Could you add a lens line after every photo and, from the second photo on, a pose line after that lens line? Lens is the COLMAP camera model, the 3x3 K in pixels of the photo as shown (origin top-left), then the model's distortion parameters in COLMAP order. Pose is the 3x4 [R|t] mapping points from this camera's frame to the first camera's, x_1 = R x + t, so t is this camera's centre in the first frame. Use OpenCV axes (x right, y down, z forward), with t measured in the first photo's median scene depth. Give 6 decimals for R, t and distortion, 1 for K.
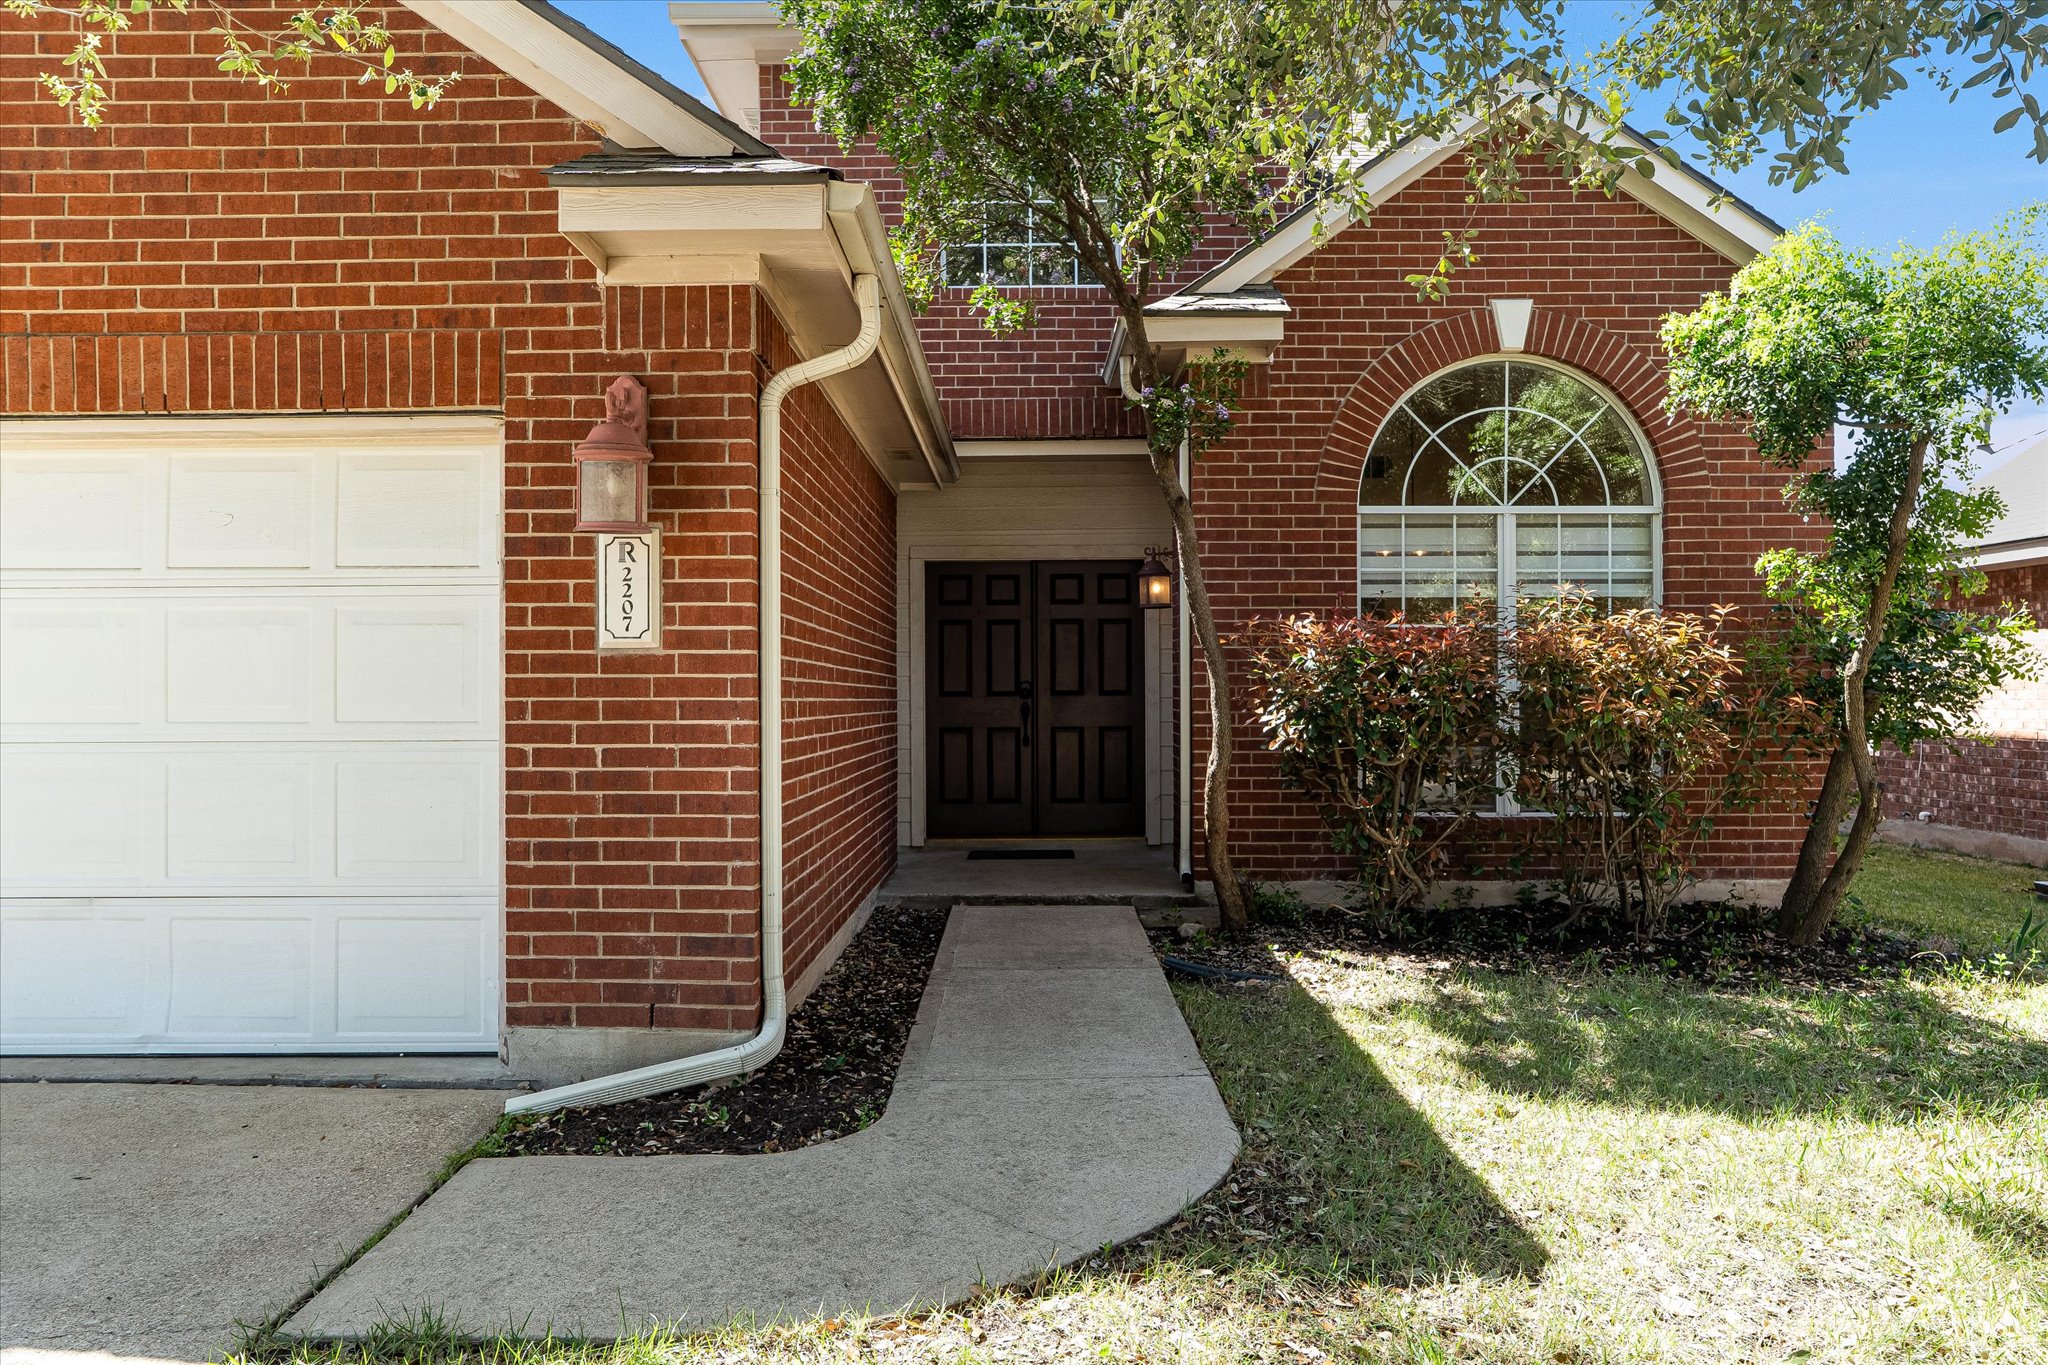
lens RADIAL K [[1326.0, 0, 1024.0], [0, 1326.0, 682.5], [0, 0, 1]] dist [0.006323, 0.002141]
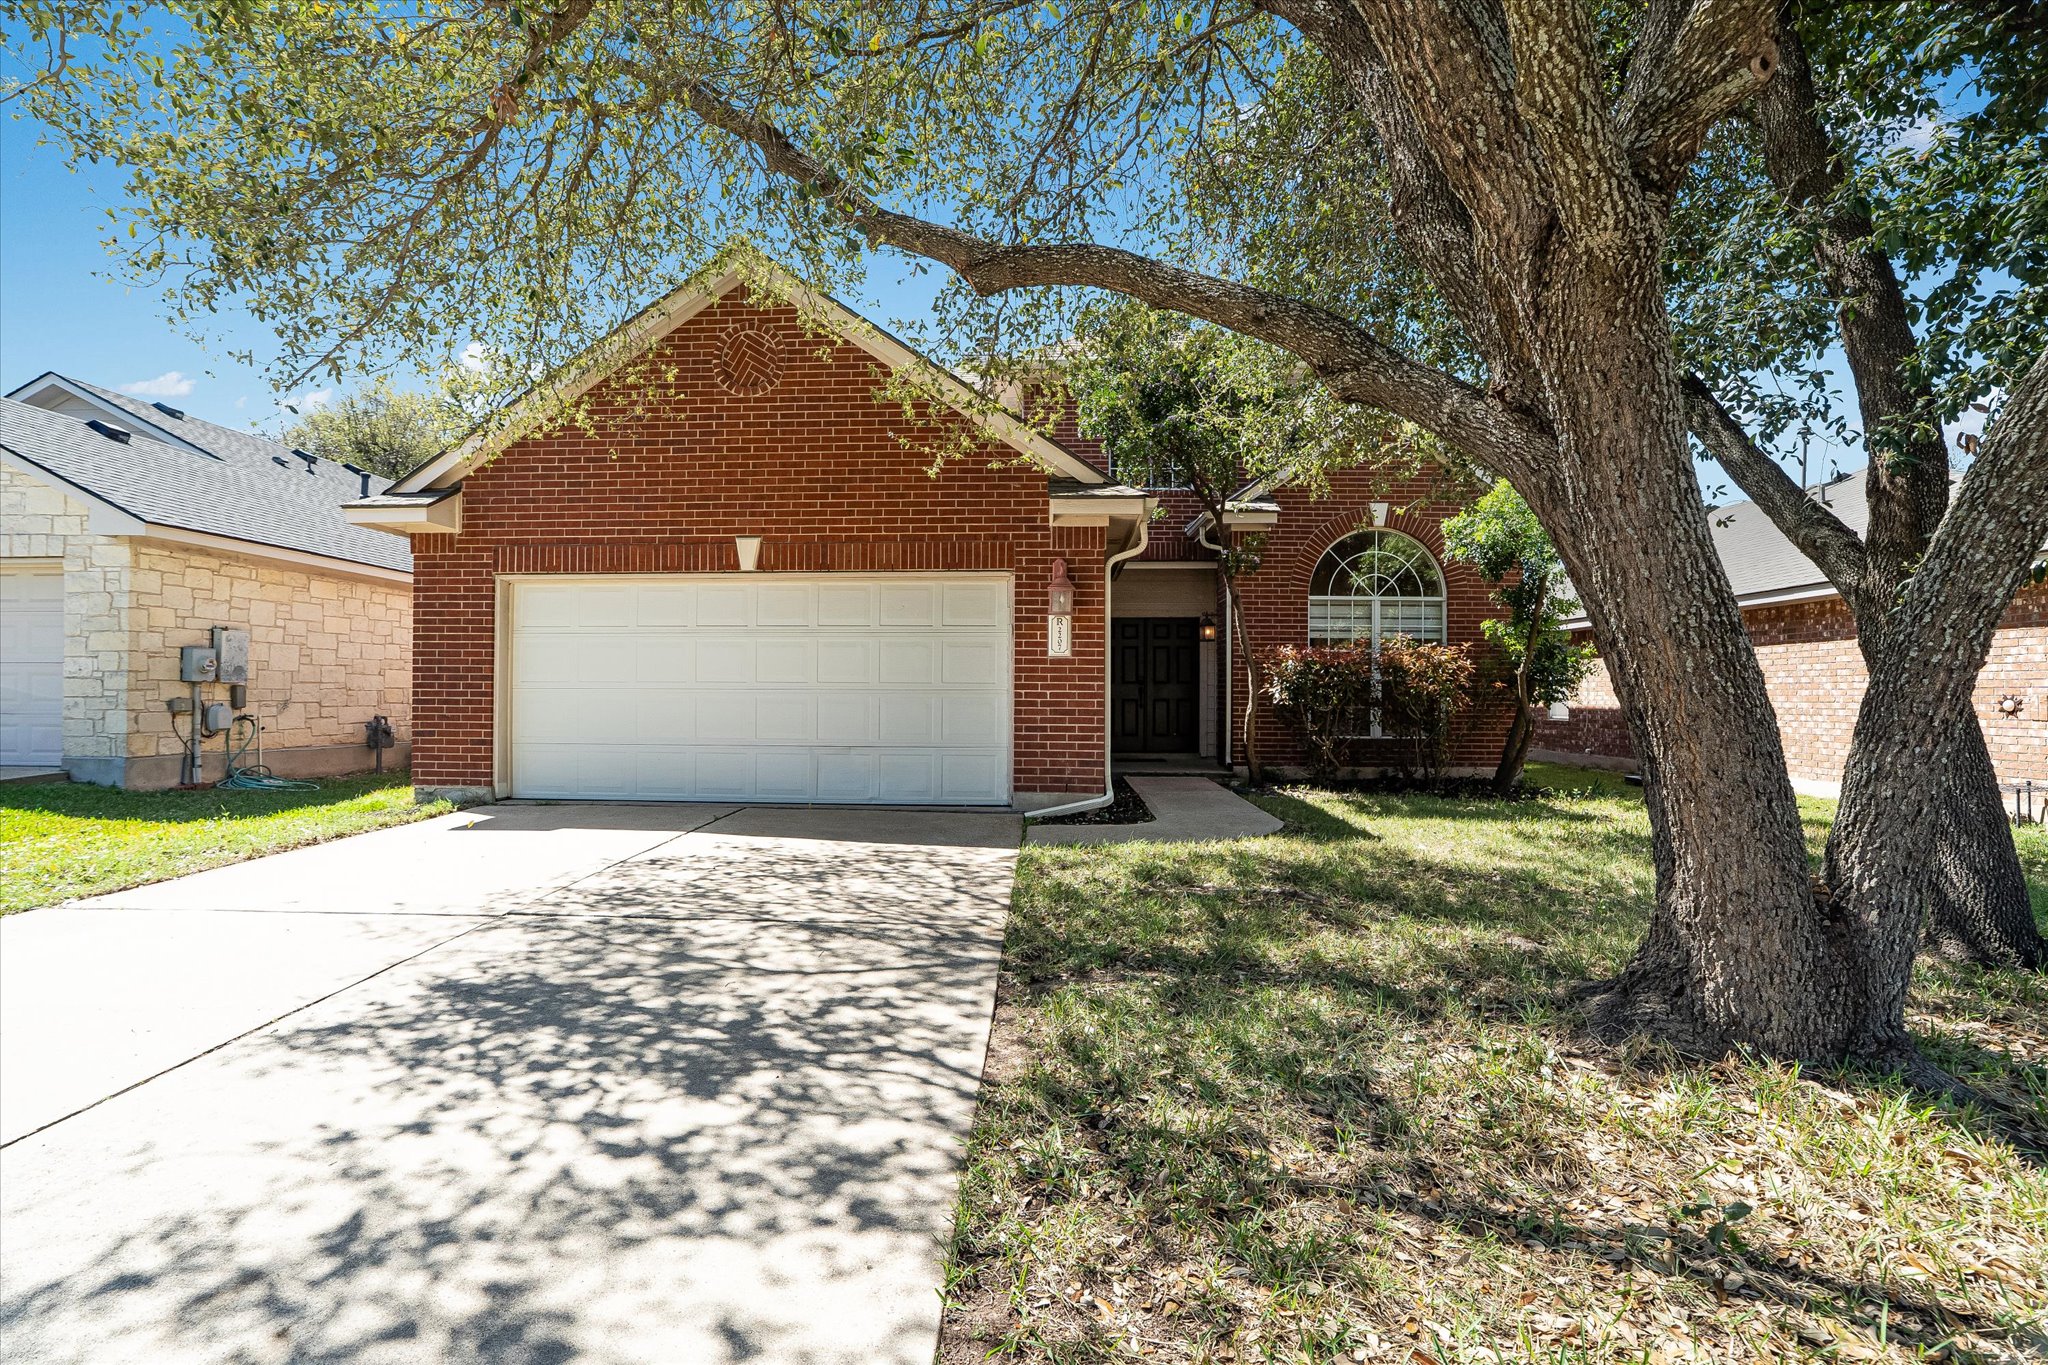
lens RADIAL K [[962.2, 0, 1022.3], [0, 962.2, 692.1], [0, 0, 1]] dist [-0.020962, 0.000399]
pose [[0.999947, 0.007888, -0.006688, -0.258830], [-0.007879, 0.999968, 0.001419, 0.033911], [0.006699, -0.001366, 0.999977, -0.728587]]
